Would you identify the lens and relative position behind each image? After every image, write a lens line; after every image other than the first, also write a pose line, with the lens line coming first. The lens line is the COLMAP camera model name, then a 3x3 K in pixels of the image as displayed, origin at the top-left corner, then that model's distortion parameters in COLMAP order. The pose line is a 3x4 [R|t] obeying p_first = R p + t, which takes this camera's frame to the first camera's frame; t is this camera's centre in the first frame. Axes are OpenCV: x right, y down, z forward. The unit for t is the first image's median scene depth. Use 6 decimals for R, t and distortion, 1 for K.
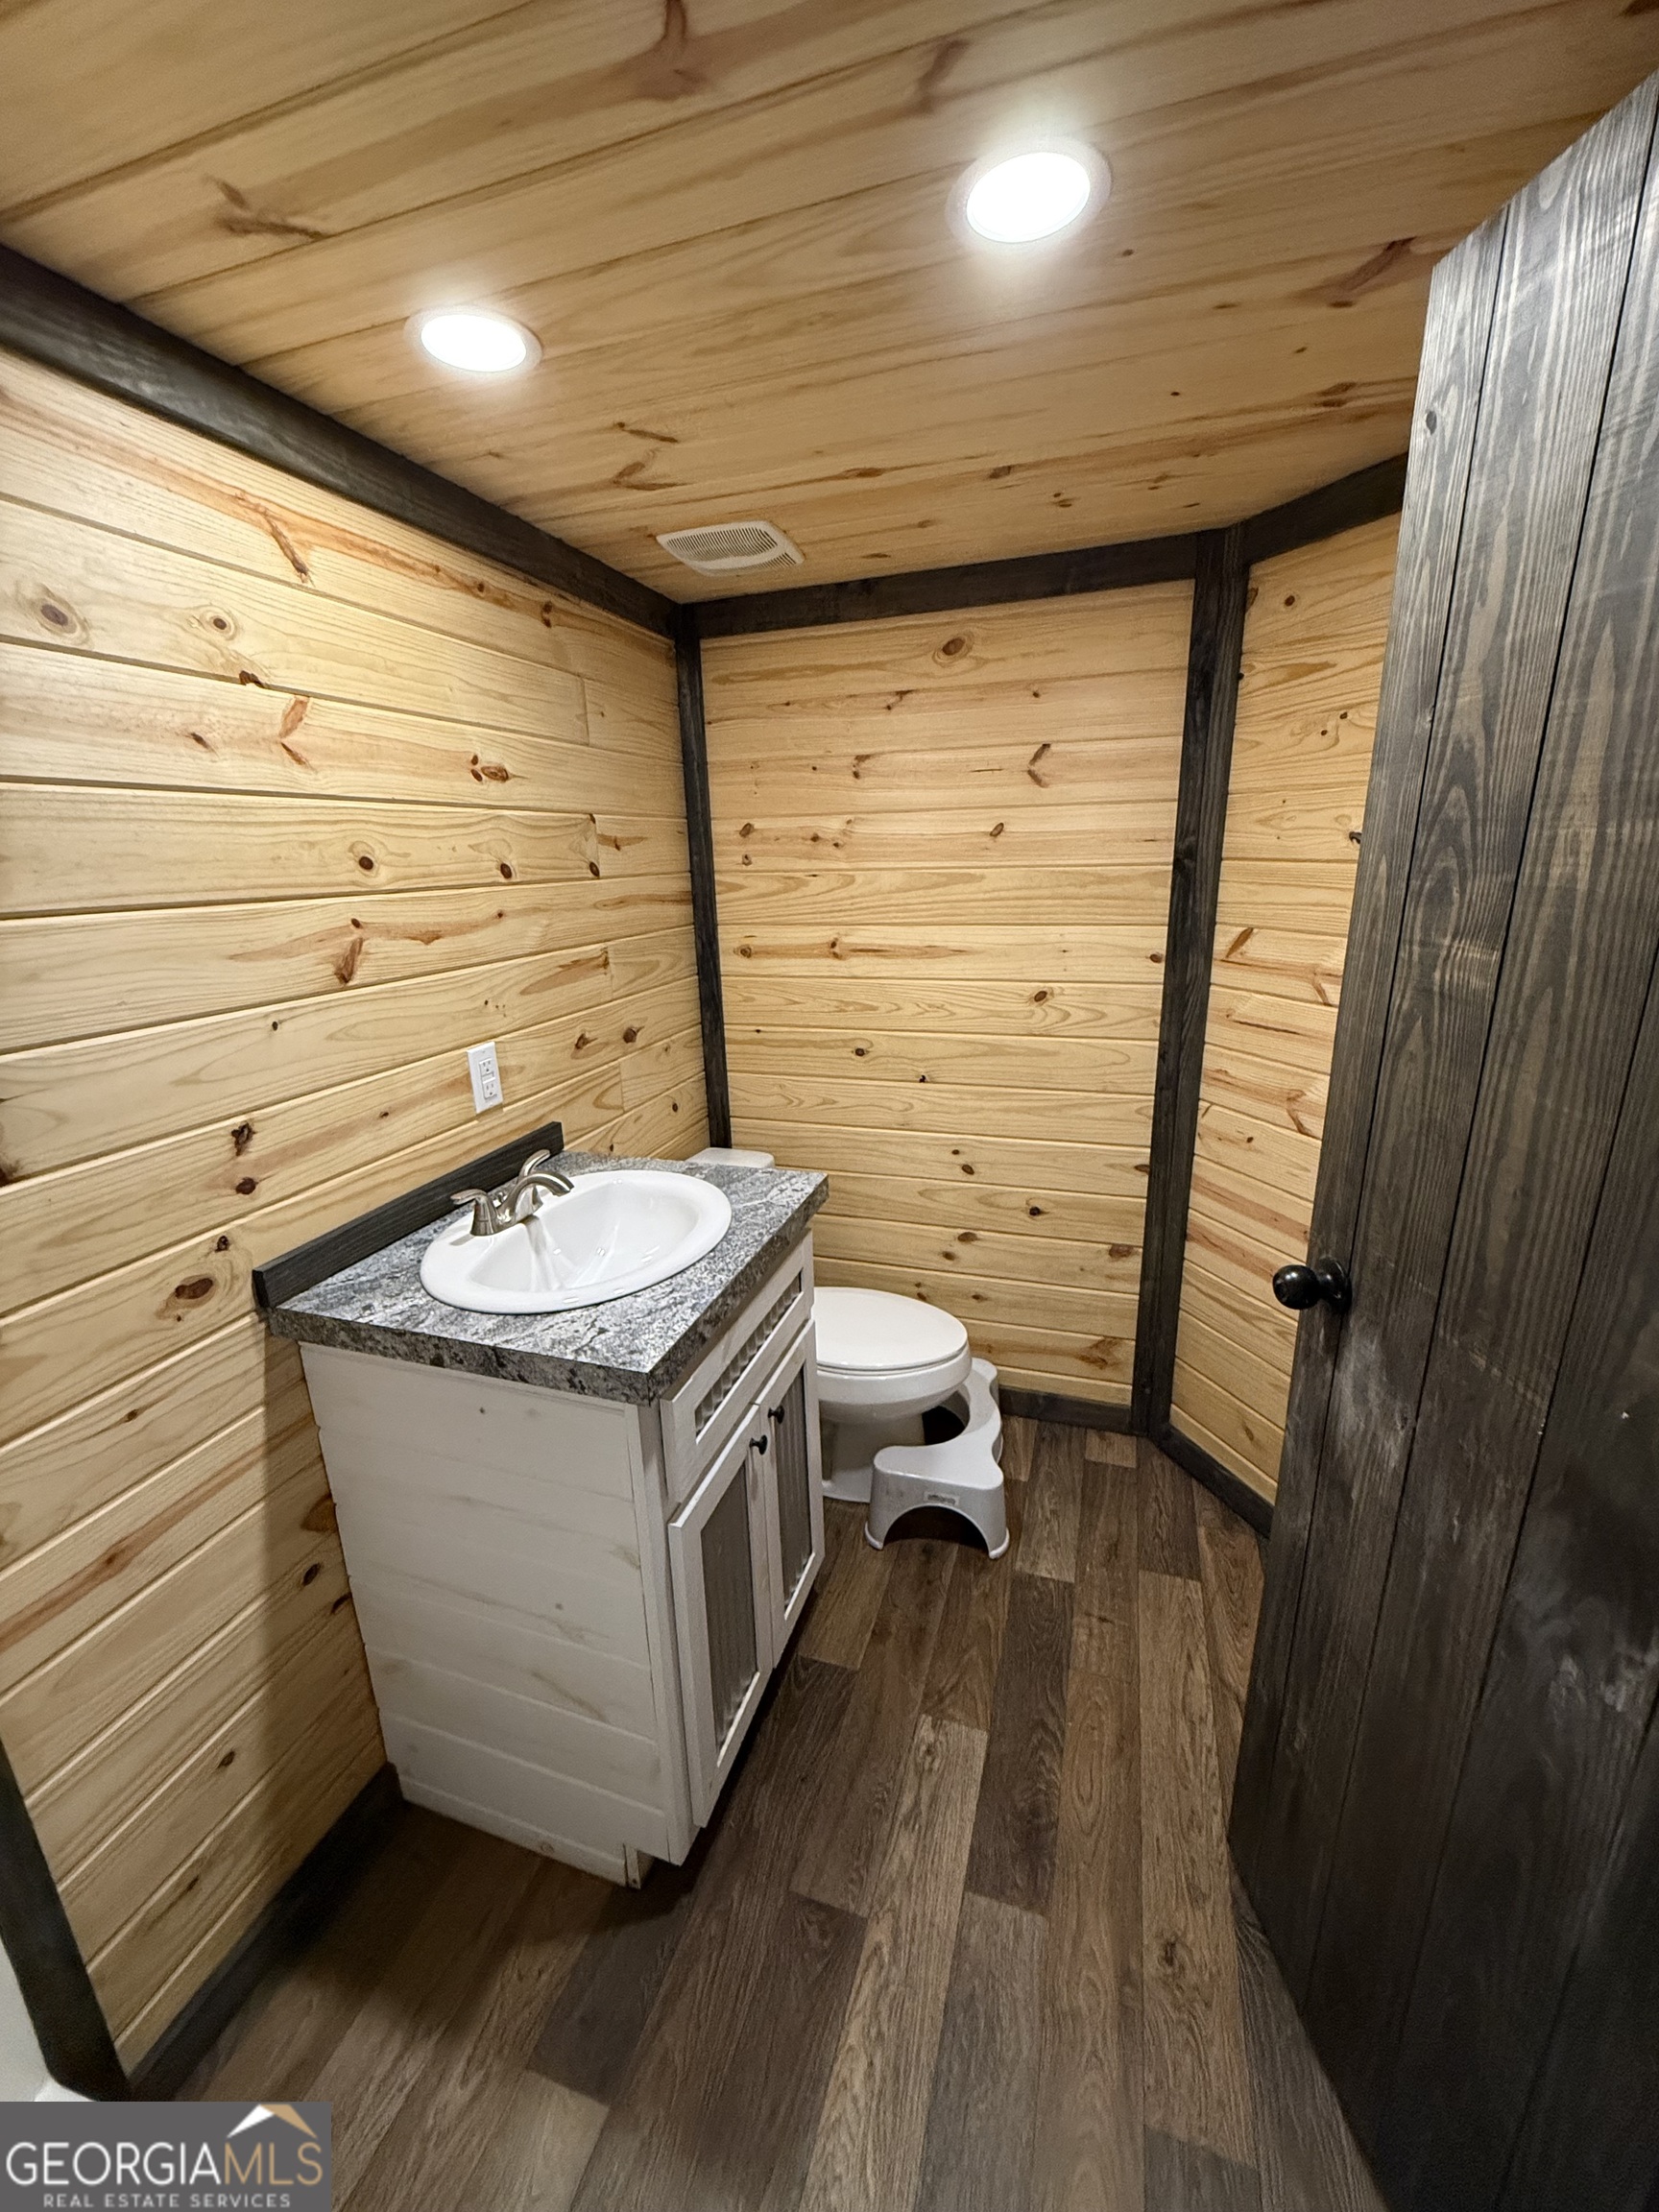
lens RADIAL K [[881.5, 0, 828.1], [0, 881.5, 1100.1], [0, 0, 1]] dist [-0.002759, 0.000164]
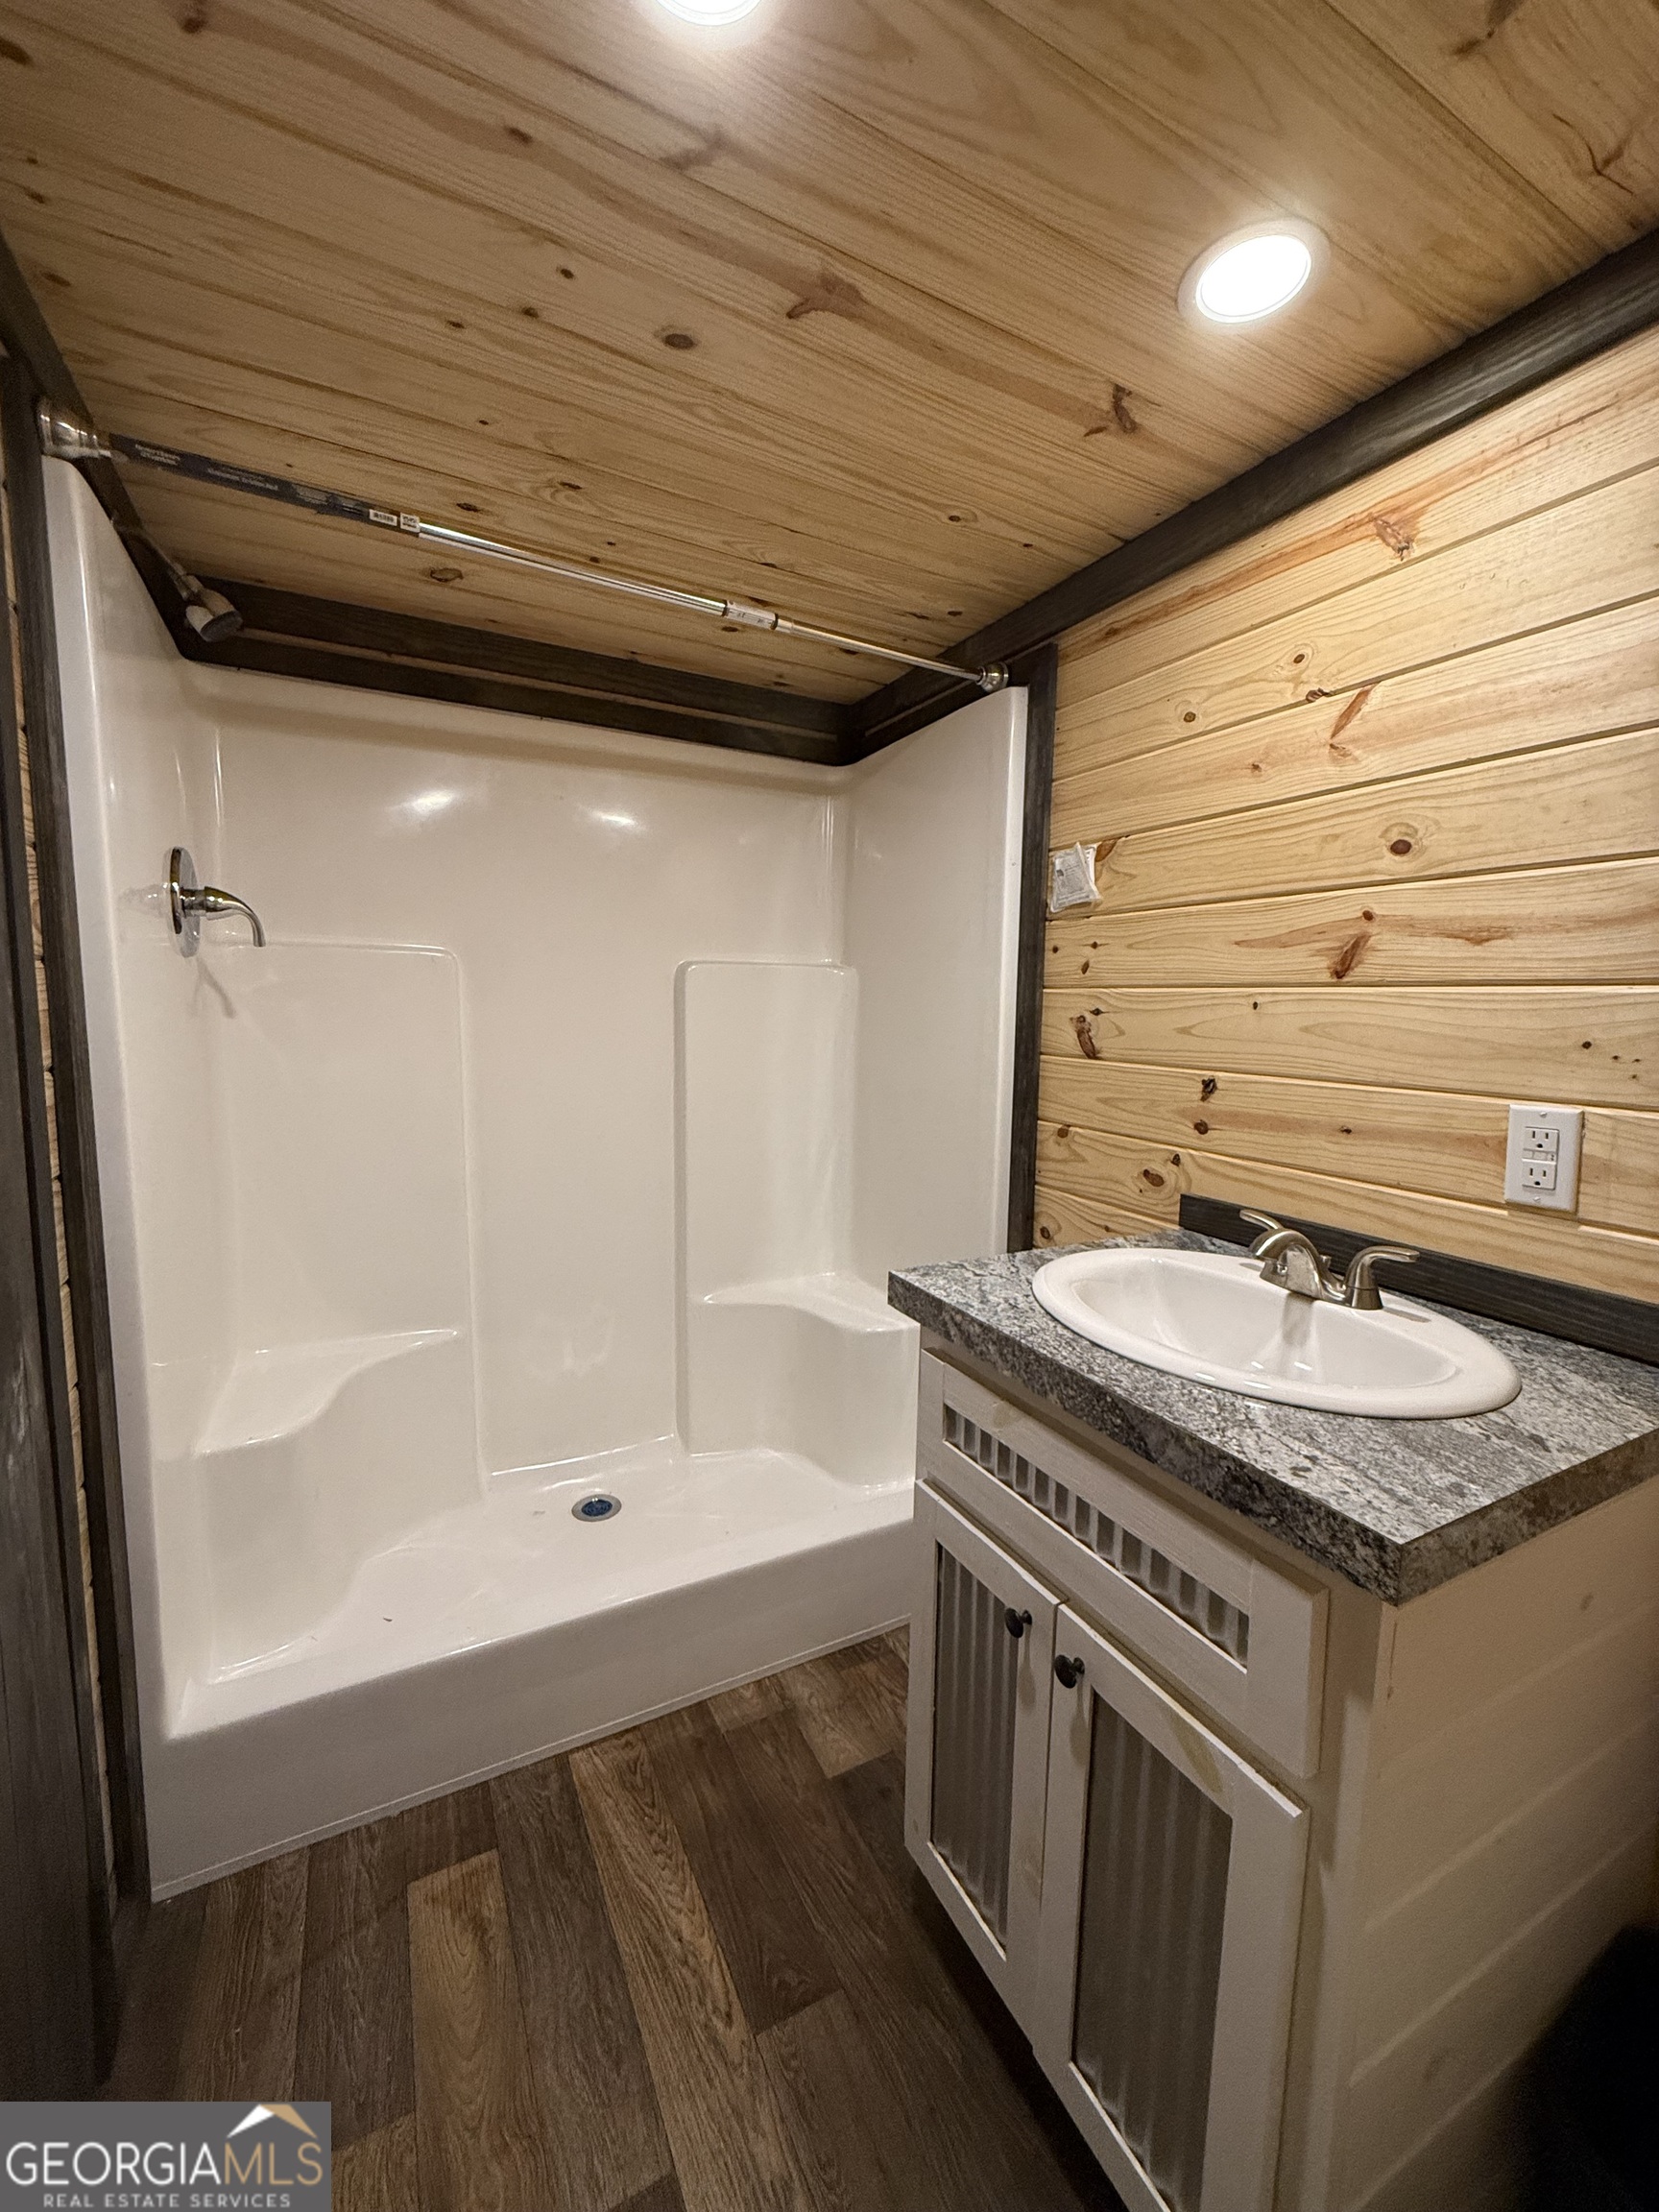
lens RADIAL K [[885.2, 0, 828.8], [0, 885.2, 1098.8], [0, 0, 1]] dist [-0.000102, 0.000601]
pose [[-0.701225, 0.087997, -0.707489, 0.467585], [-0.196103, 0.930268, 0.310073, -0.178563], [0.685440, 0.356171, -0.635071, 1.135393]]
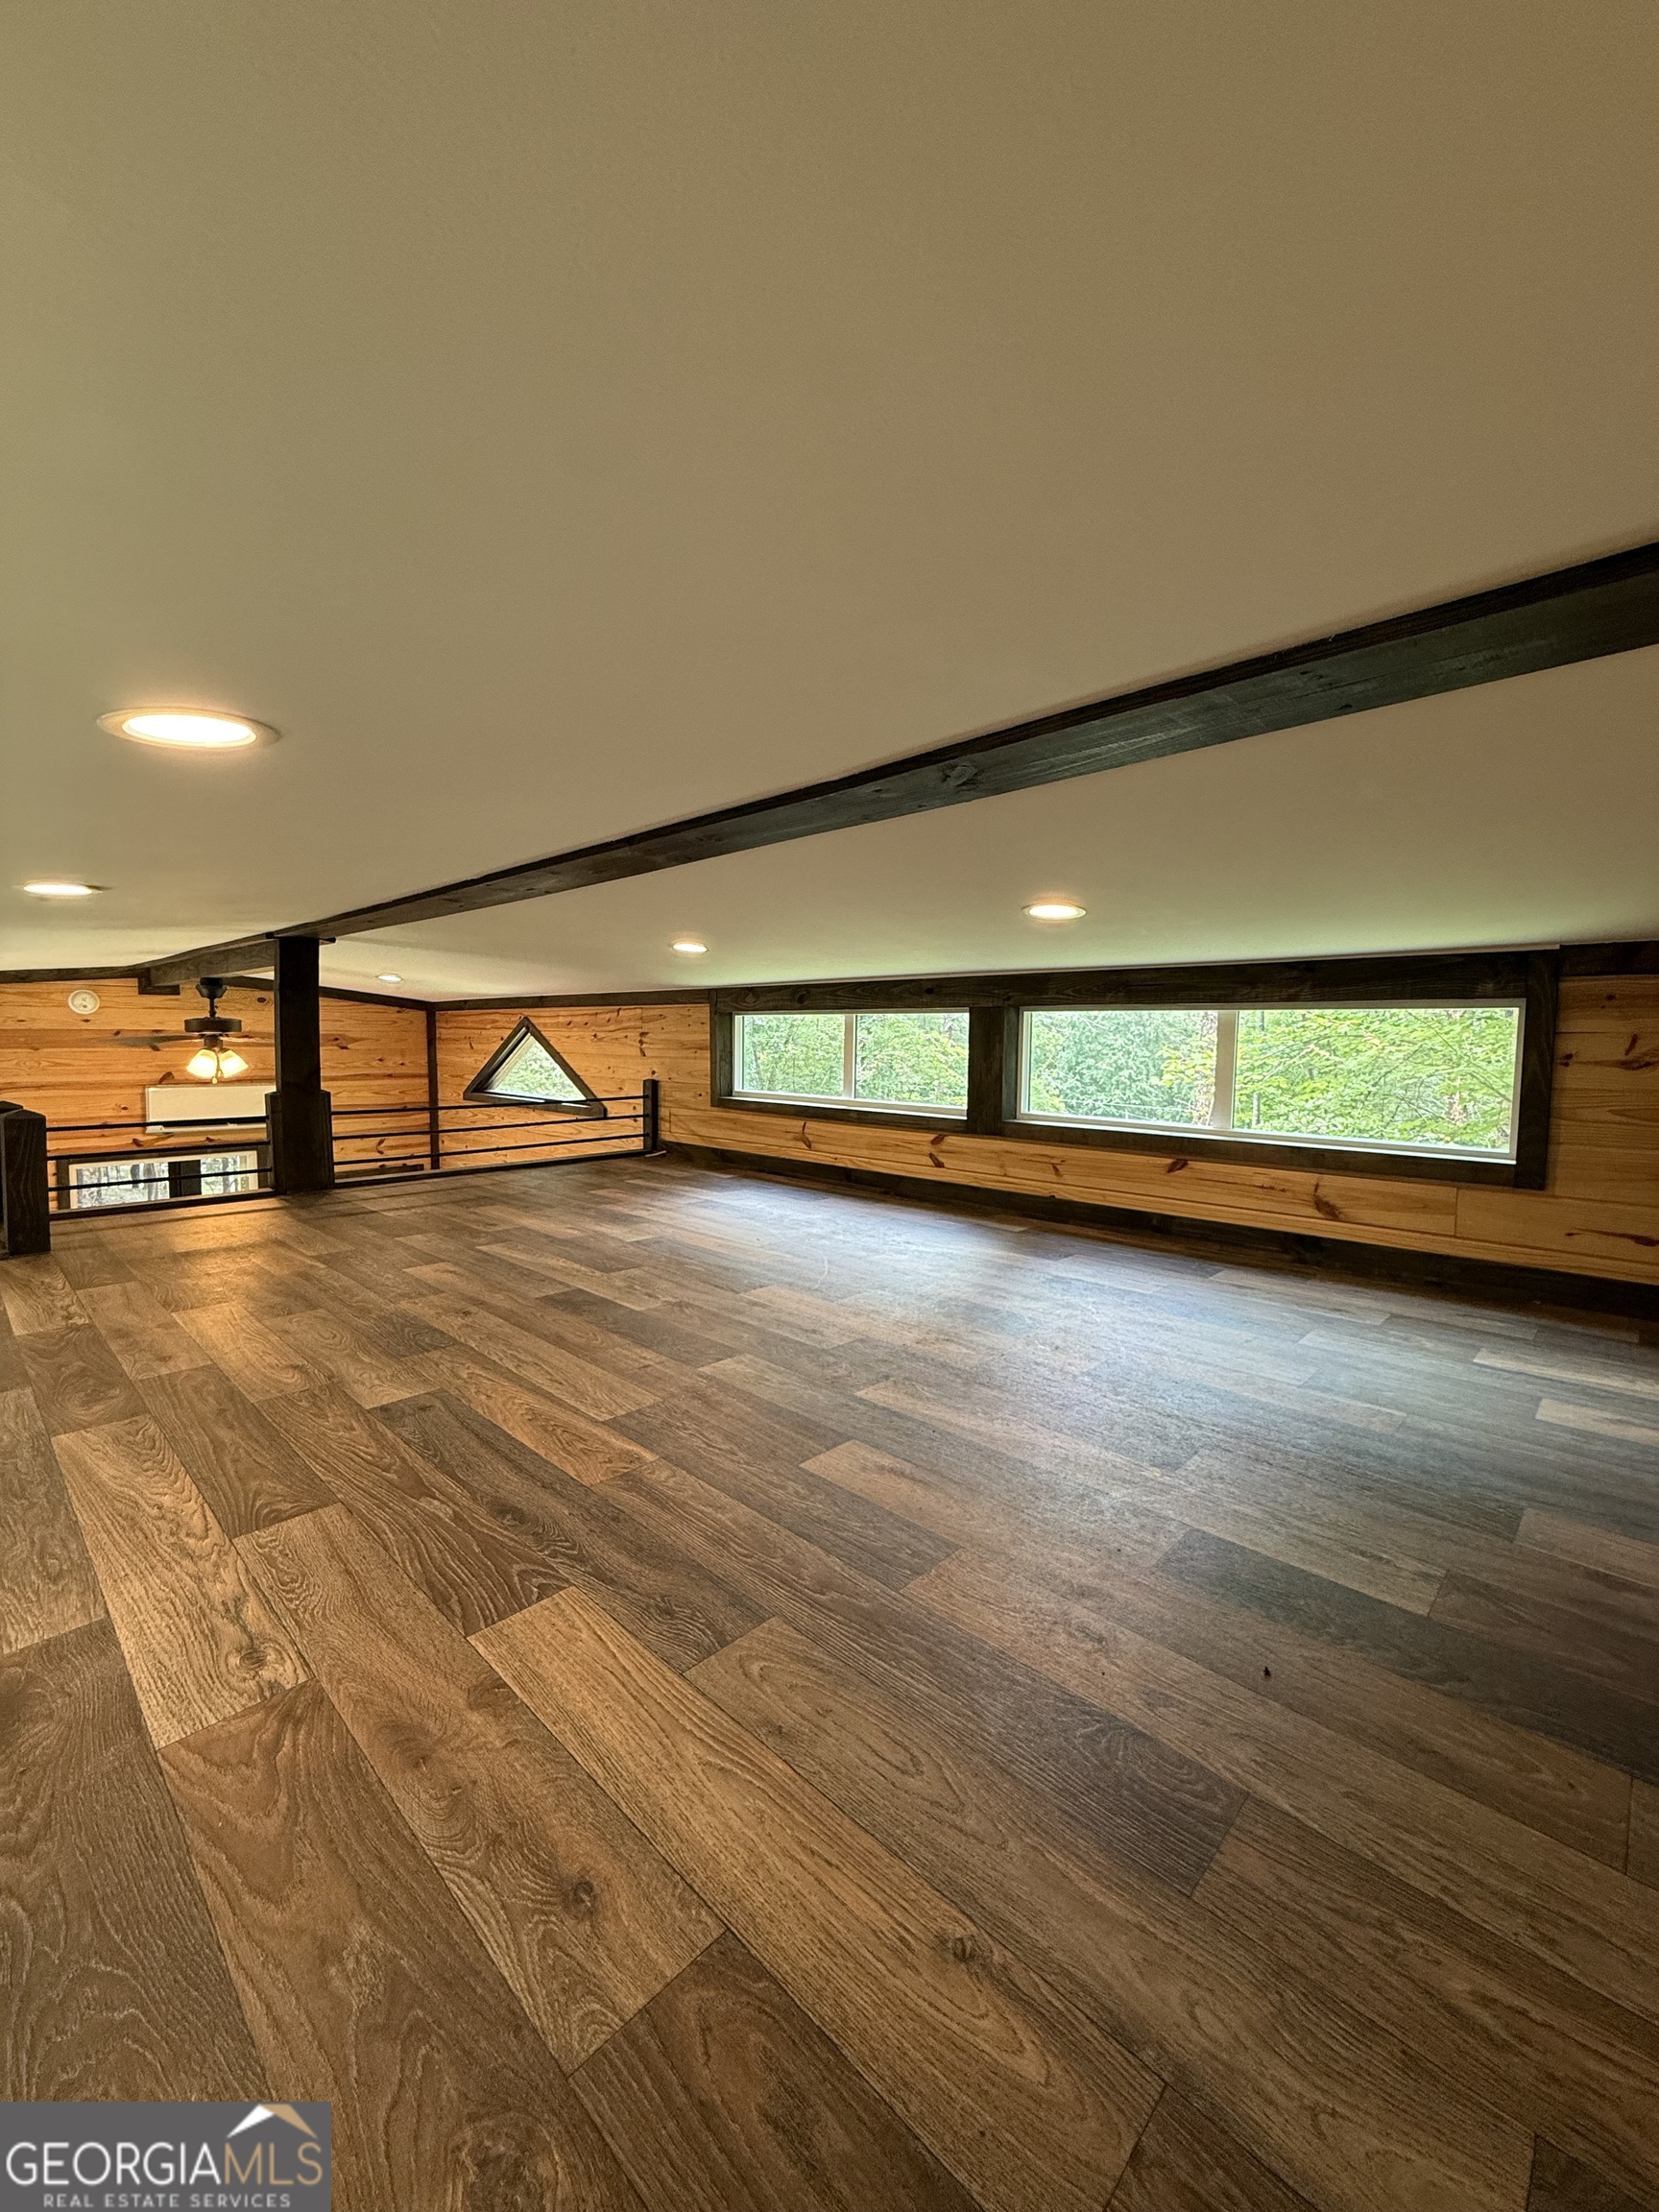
lens RADIAL K [[873.1, 0, 822.1], [0, 873.1, 1115.9], [0, 0, 1]] dist [-0.000642, -0.000872]
pose [[-0.438838, 0.090294, -0.894018, 0.456473], [-0.237300, 0.947971, 0.212225, 0.201929], [0.866666, 0.305283, -0.394579, 1.520056]]
